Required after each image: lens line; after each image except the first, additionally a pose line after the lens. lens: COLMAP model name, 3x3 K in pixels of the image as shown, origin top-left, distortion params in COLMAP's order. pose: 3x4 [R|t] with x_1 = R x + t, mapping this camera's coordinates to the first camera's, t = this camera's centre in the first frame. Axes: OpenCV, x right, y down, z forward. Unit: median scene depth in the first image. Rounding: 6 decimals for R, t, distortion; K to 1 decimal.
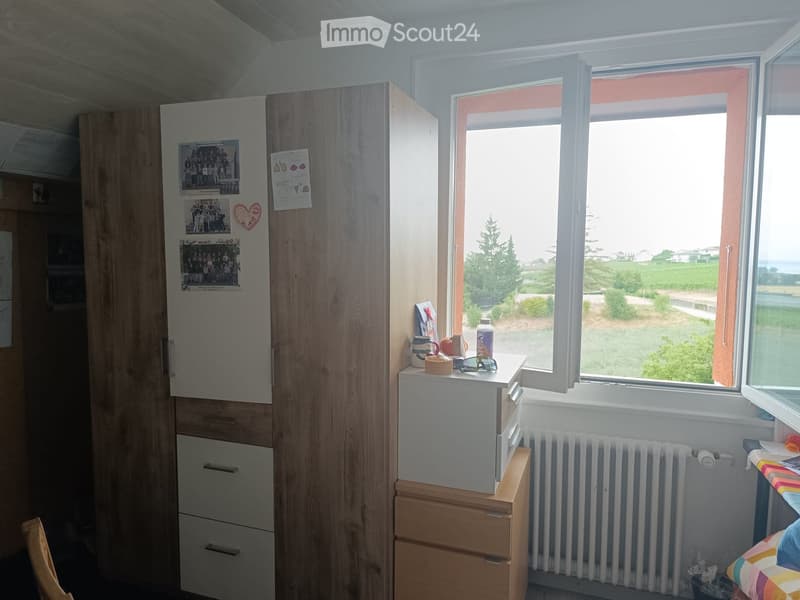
lens RADIAL K [[543.7, 0, 358.2], [0, 543.7, 285.2], [0, 0, 1]] dist [0.021118, -0.020145]
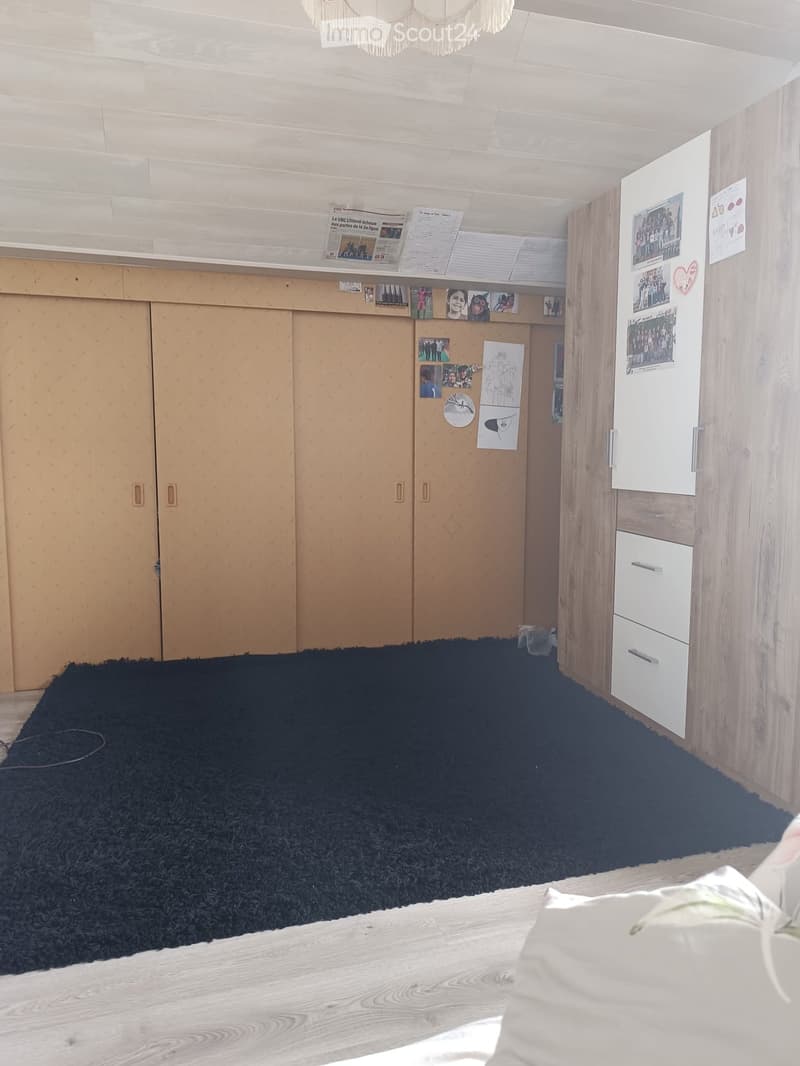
lens RADIAL K [[724.4, 0, 400.7], [0, 724.4, 537.8], [0, 0, 1]] dist [0.021118, -0.020145]
pose [[0.588102, 0.102831, -0.802223, 0.507062], [-0.068809, 0.994650, 0.077053, 0.228626], [0.805854, 0.009885, 0.592031, -0.071069]]
